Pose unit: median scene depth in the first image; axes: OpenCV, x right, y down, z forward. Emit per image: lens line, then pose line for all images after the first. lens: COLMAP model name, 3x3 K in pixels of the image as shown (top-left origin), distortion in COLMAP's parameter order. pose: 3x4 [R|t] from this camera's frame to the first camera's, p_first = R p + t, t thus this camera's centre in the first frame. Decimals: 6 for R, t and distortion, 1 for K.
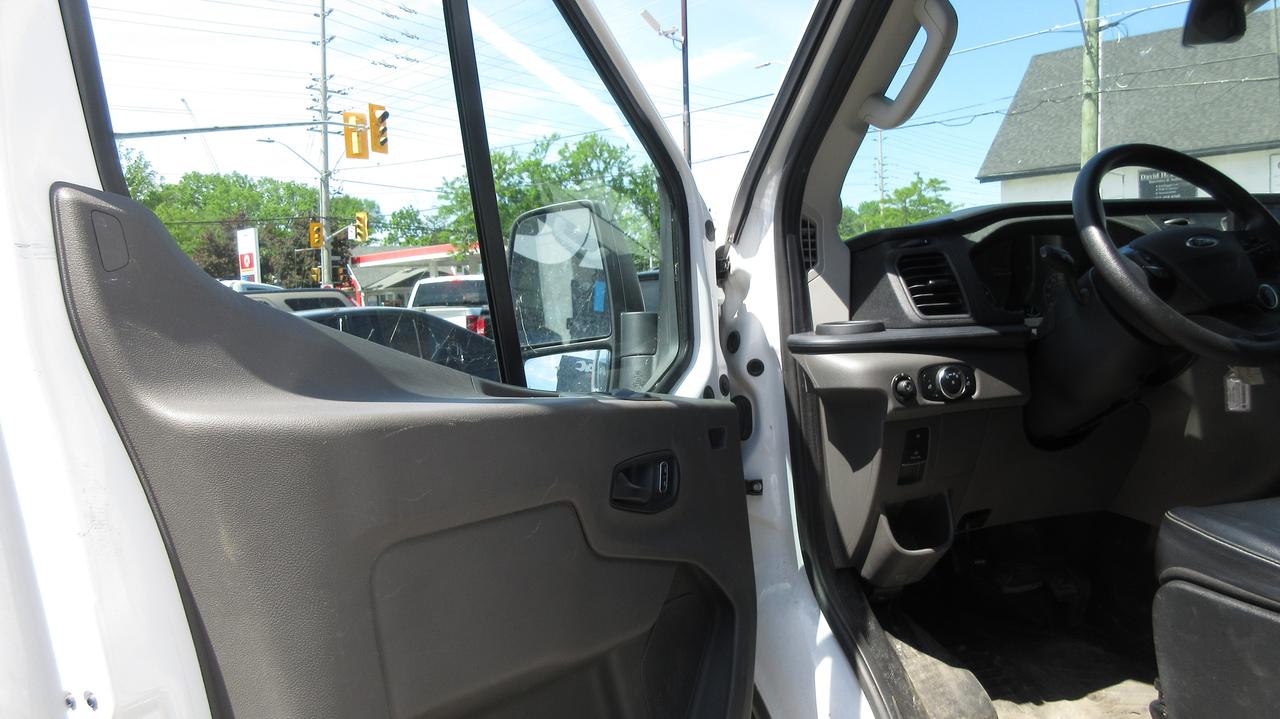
lens RADIAL K [[949.2, 0, 633.0], [0, 949.2, 357.7], [0, 0, 1]] dist [-0.001494, 0.005865]
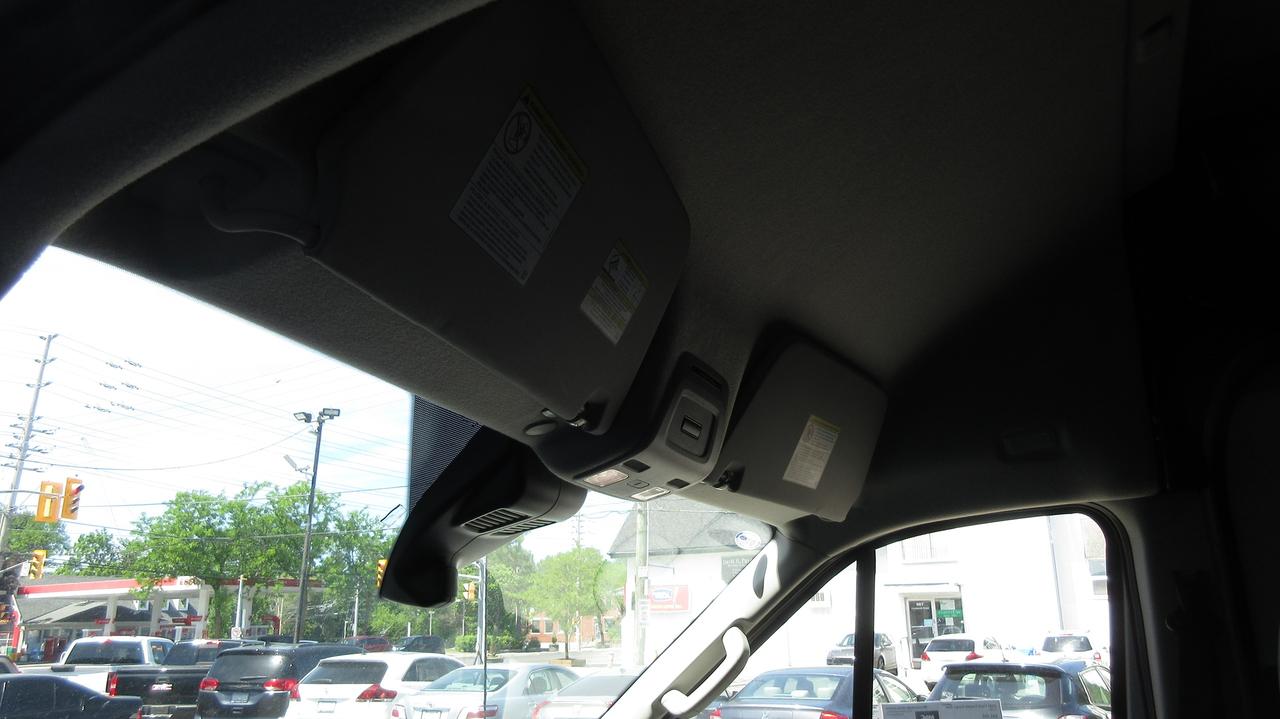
lens RADIAL K [[949.2, 0, 645.3], [0, 949.2, 346.7], [0, 0, 1]] dist [-0.001494, 0.005865]
pose [[0.959051, 0.109694, 0.261127, 0.032794], [-0.010071, 0.934580, -0.355610, -0.001088], [-0.283053, 0.338418, 0.897415, -0.122724]]
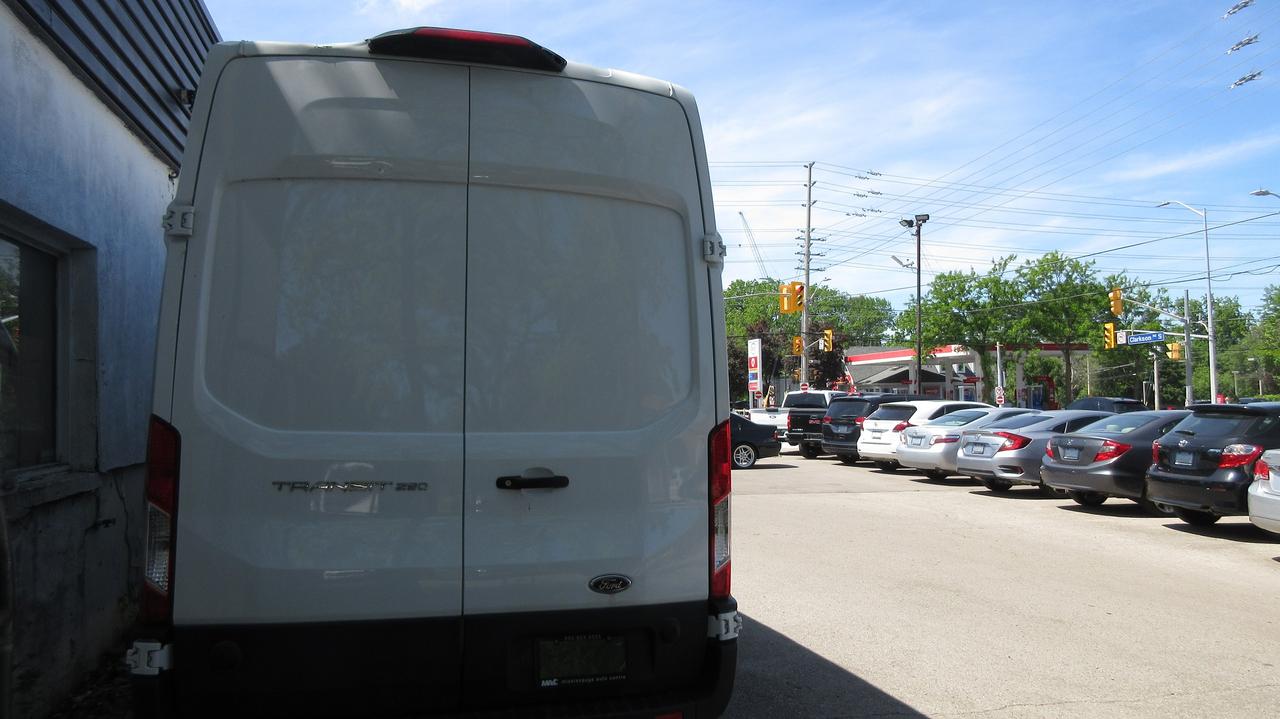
lens RADIAL K [[949.2, 0, 630.7], [0, 949.2, 354.4], [0, 0, 1]] dist [-0.001494, 0.005865]
pose [[0.851300, 0.012518, -0.524530, 0.128825], [-0.063402, 0.994844, -0.079157, 0.003275], [0.520834, 0.100643, 0.847704, -0.197384]]
